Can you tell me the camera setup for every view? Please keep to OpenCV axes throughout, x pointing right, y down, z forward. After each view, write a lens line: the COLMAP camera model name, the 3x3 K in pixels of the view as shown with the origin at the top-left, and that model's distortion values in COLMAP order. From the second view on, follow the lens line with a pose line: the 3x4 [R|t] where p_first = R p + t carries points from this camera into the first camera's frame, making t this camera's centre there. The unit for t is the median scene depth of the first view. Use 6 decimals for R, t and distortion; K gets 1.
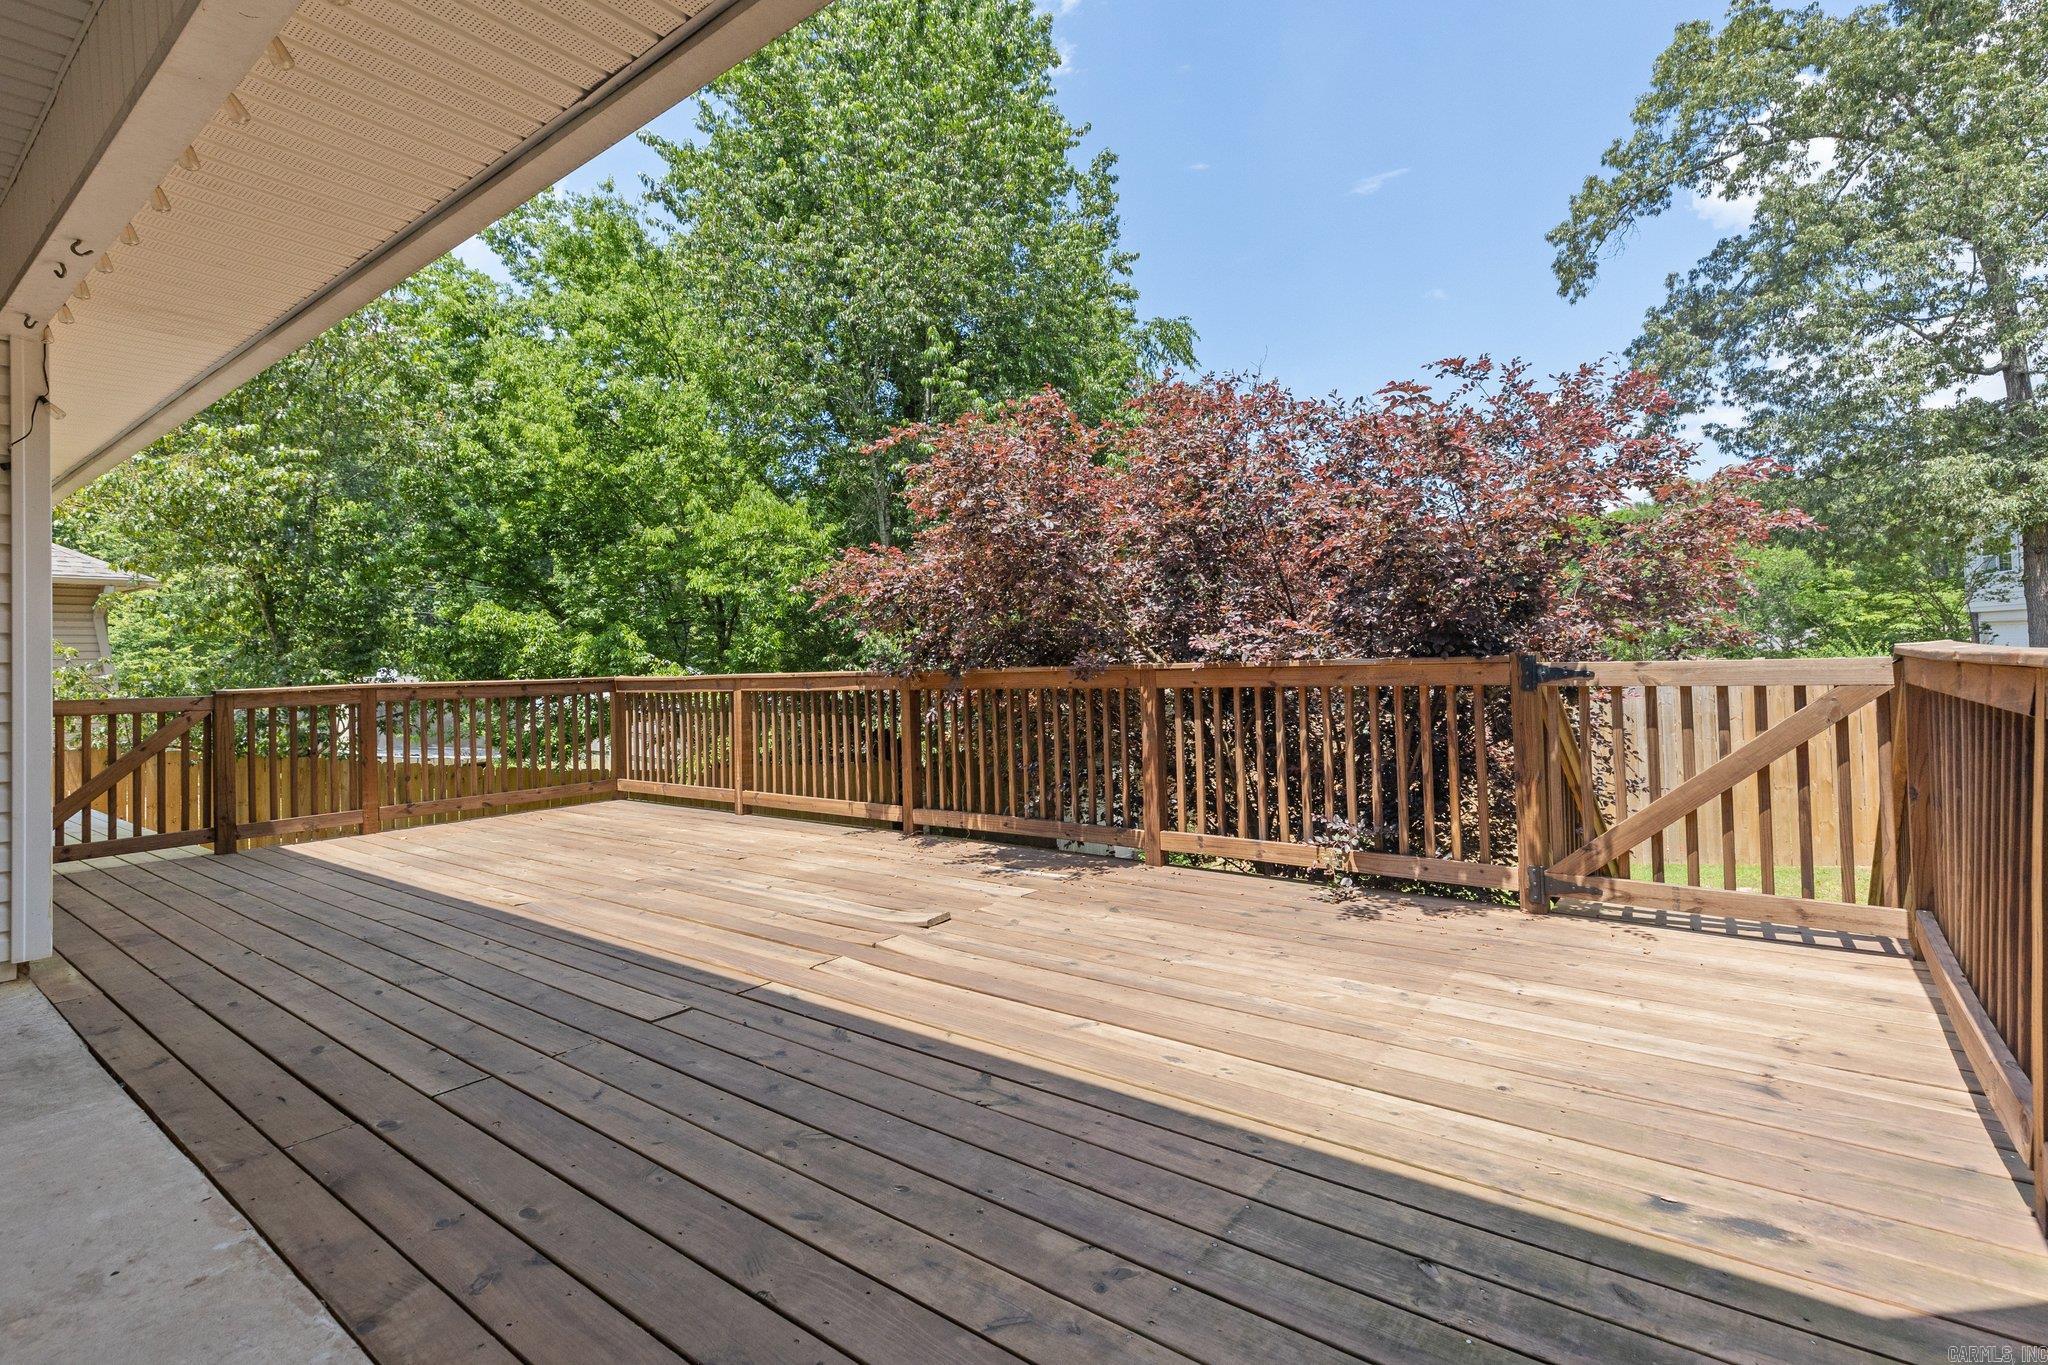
lens RADIAL K [[936.8, 0, 1036.5], [0, 936.8, 670.4], [0, 0, 1]] dist [0.007522, 0.000845]
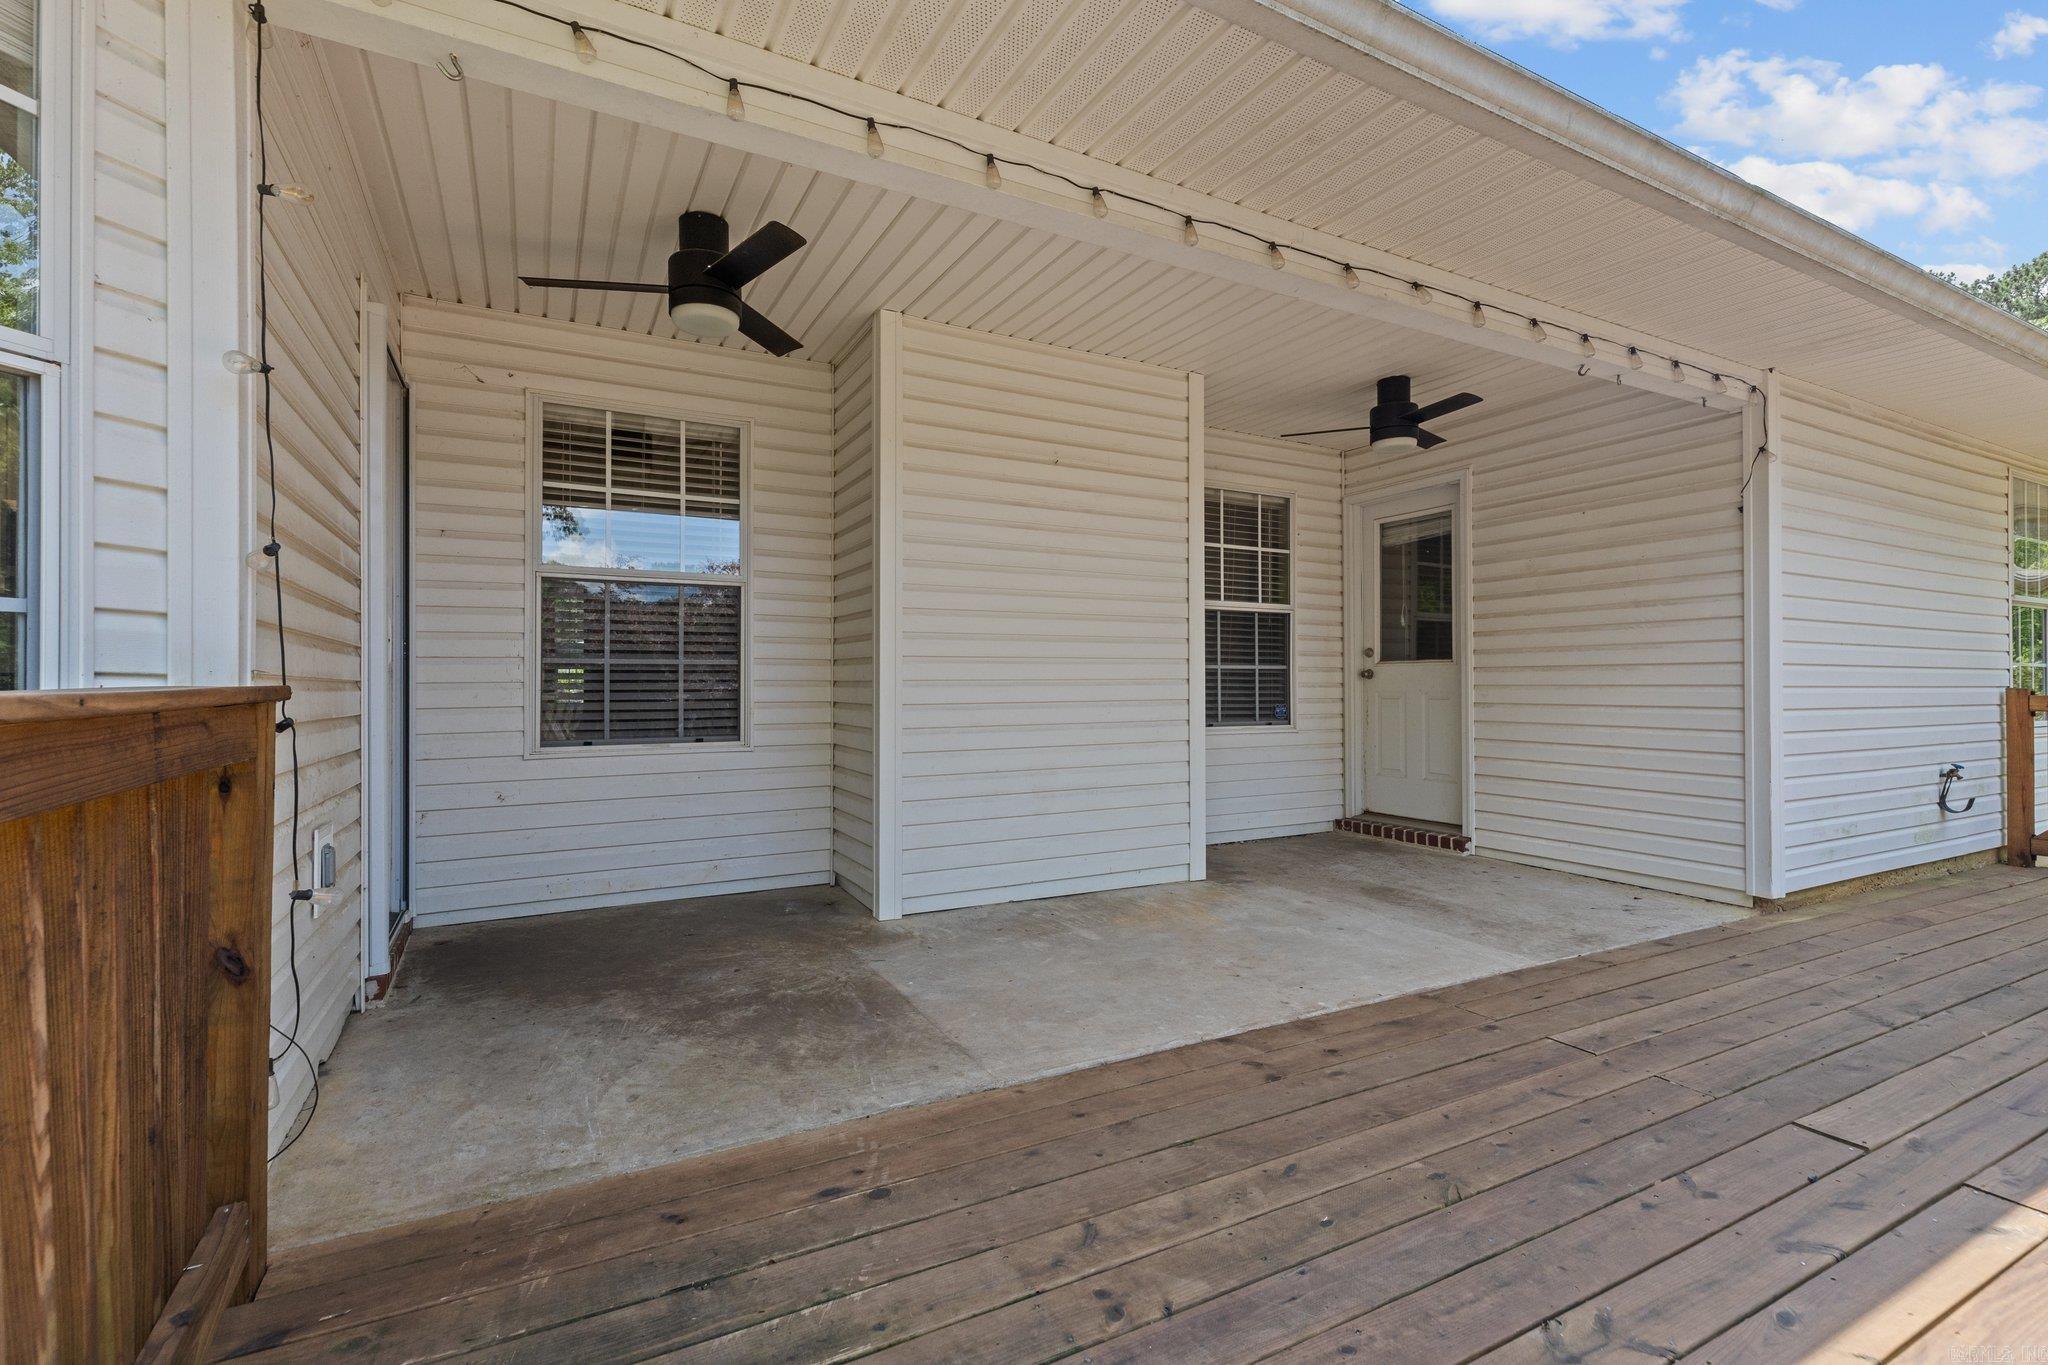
lens RADIAL K [[936.8, 0, 1037.2], [0, 936.8, 687.0], [0, 0, 1]] dist [0.007522, 0.000845]
pose [[-0.403883, 0.023998, -0.914496, 0.589851], [-0.000469, 0.999650, 0.026440, -0.009229], [0.914811, 0.011108, -0.403730, 0.790662]]
